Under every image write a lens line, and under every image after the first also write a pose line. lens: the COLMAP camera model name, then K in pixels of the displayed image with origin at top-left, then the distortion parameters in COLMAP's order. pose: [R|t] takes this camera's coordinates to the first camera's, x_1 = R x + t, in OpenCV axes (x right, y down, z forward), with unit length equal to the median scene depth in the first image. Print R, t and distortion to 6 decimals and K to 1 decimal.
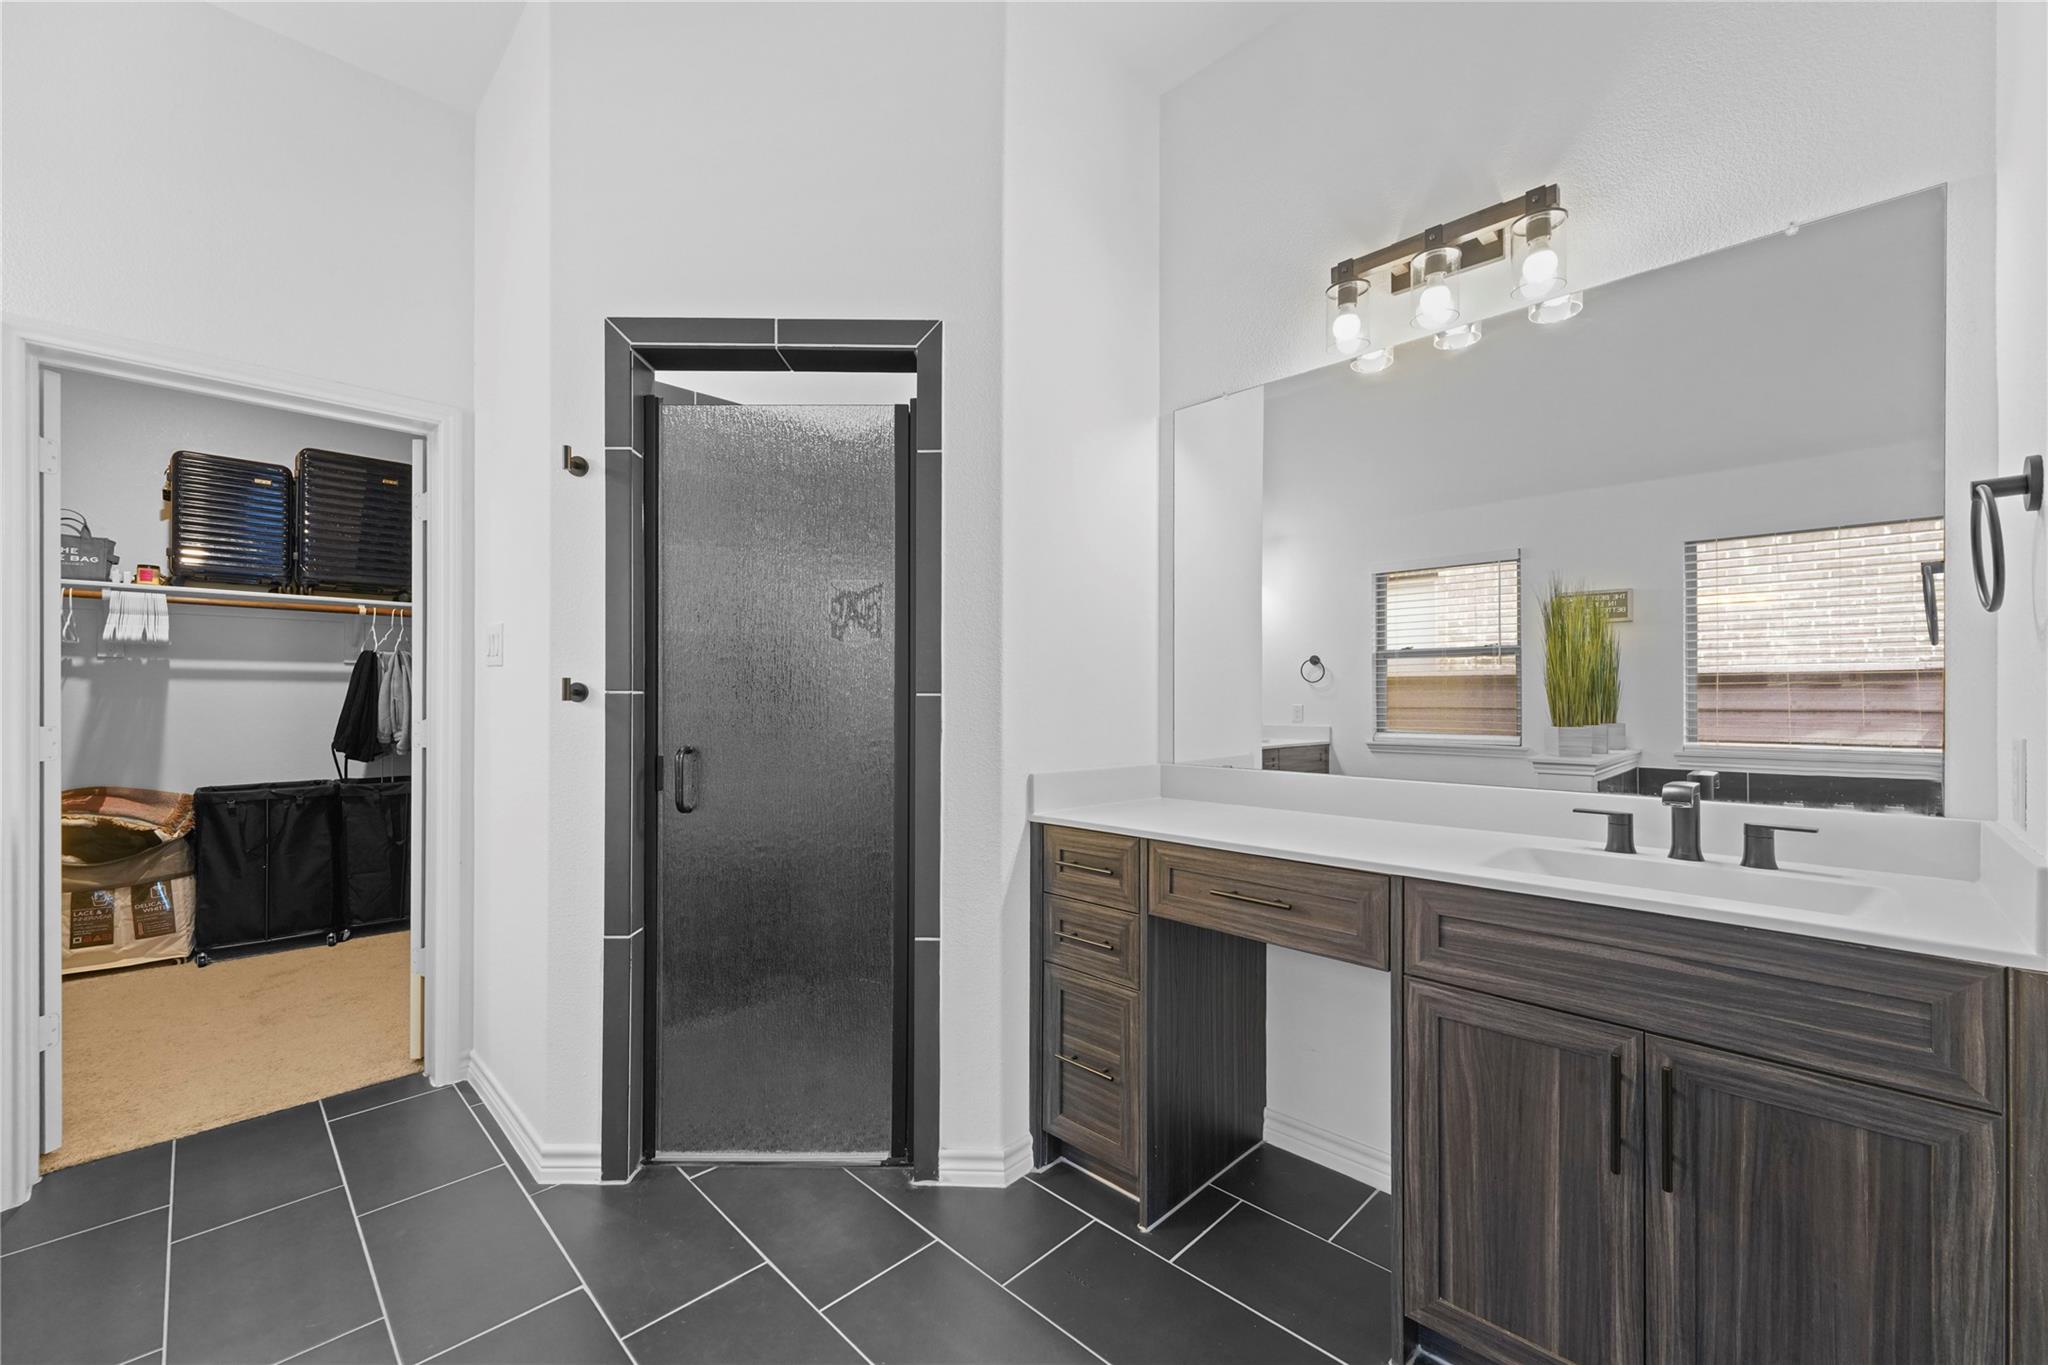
lens RADIAL K [[812.1, 0, 990.1], [0, 812.1, 694.4], [0, 0, 1]] dist [0.007127, -0.002895]
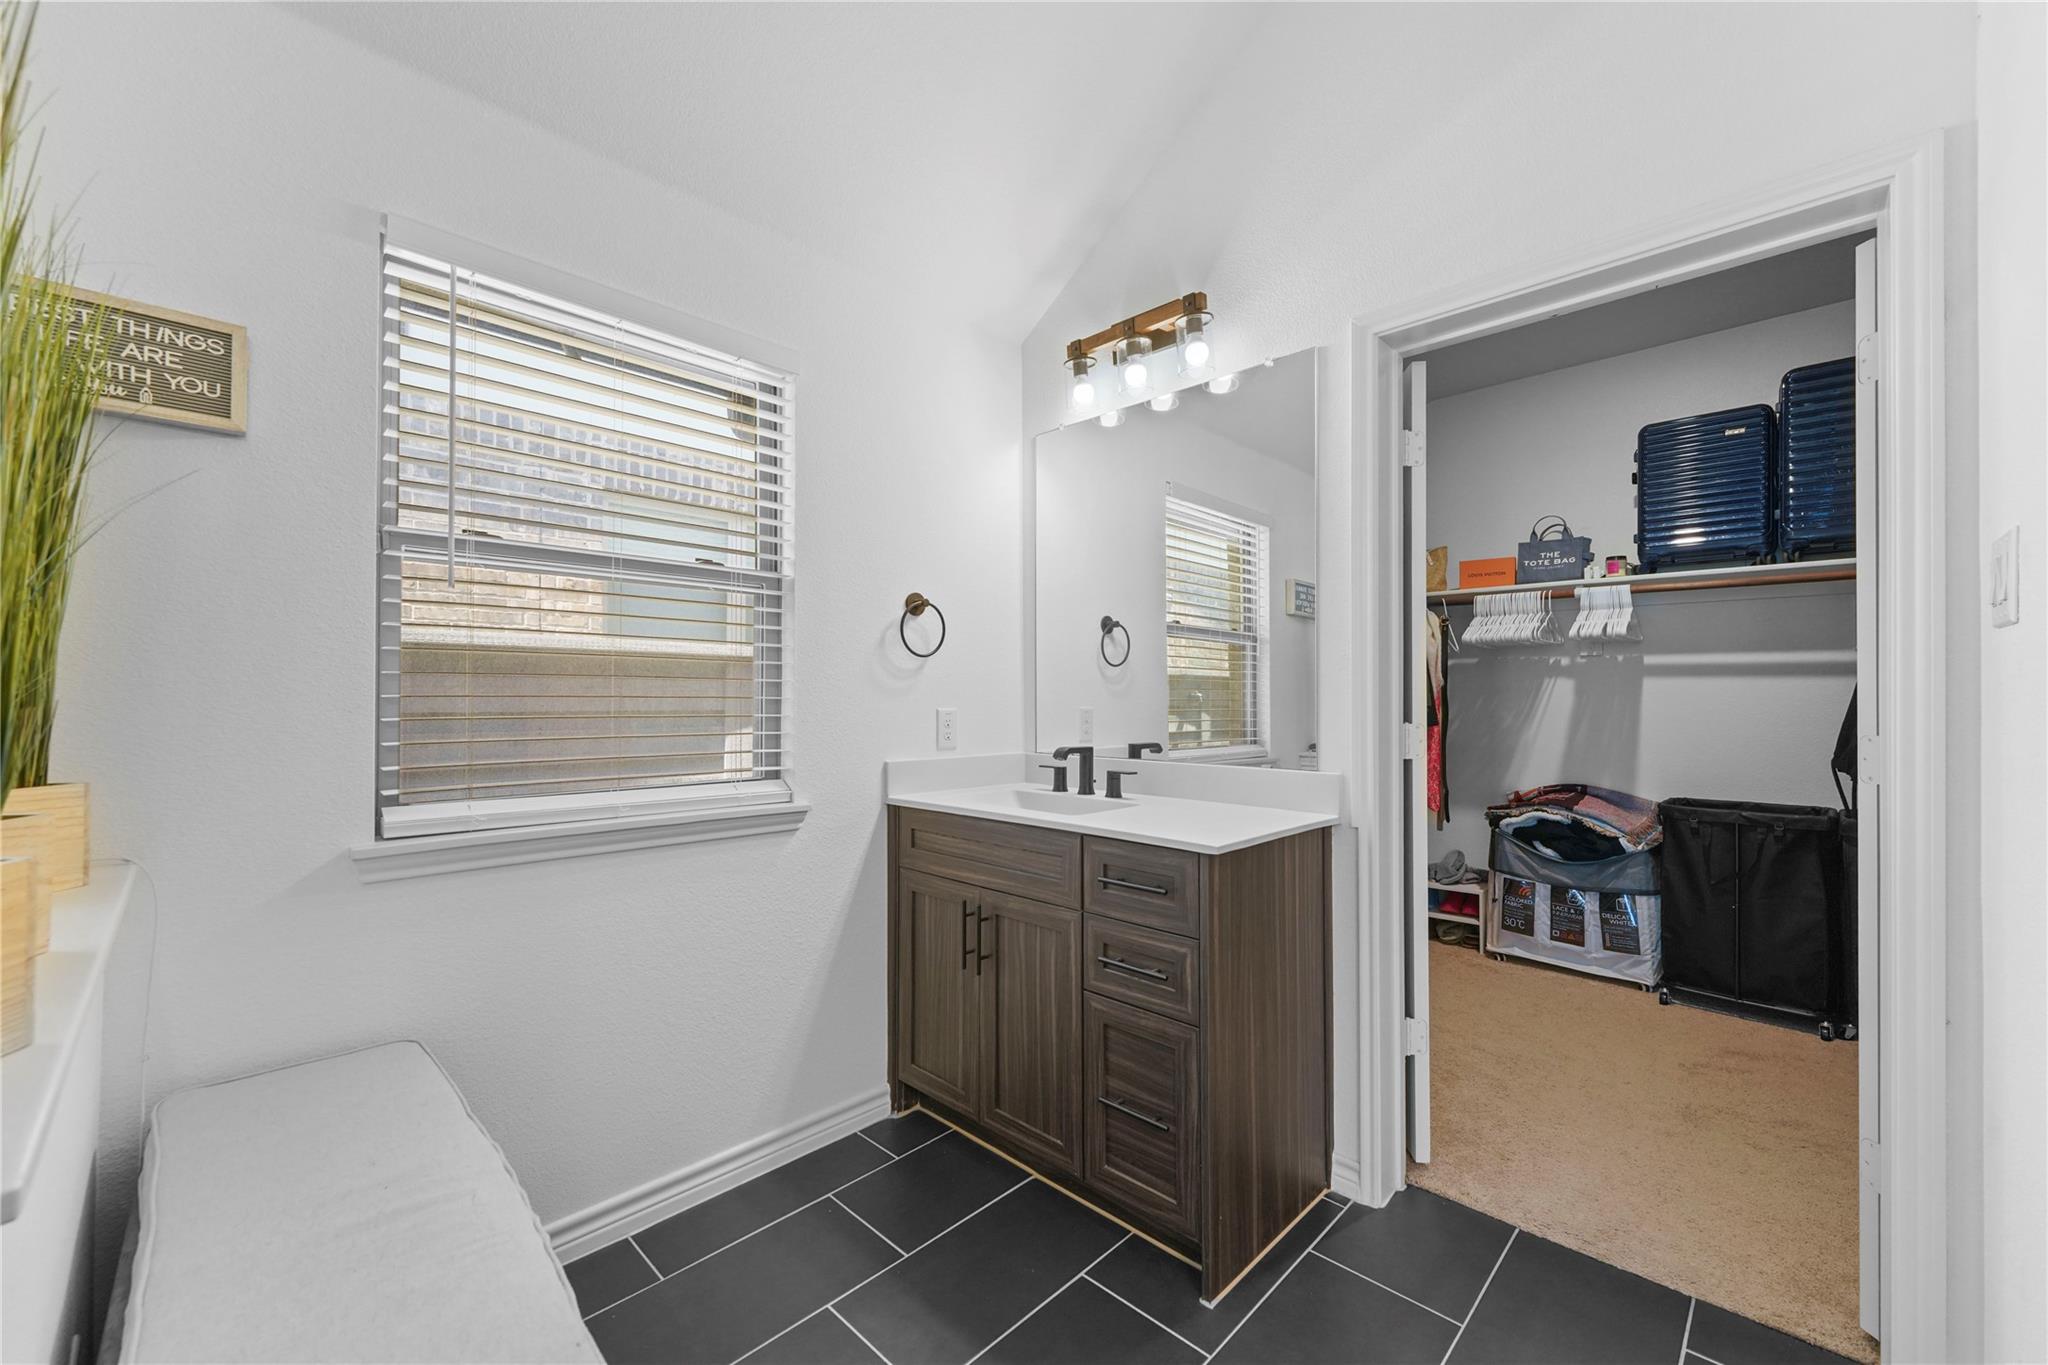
lens RADIAL K [[812.1, 0, 1020.9], [0, 812.1, 688.0], [0, 0, 1]] dist [0.007127, -0.002895]
pose [[0.031550, -0.008713, -0.999464, -0.113754], [0.000060, 0.999962, -0.008716, 0.002745], [0.999502, 0.000215, 0.031550, 0.289489]]
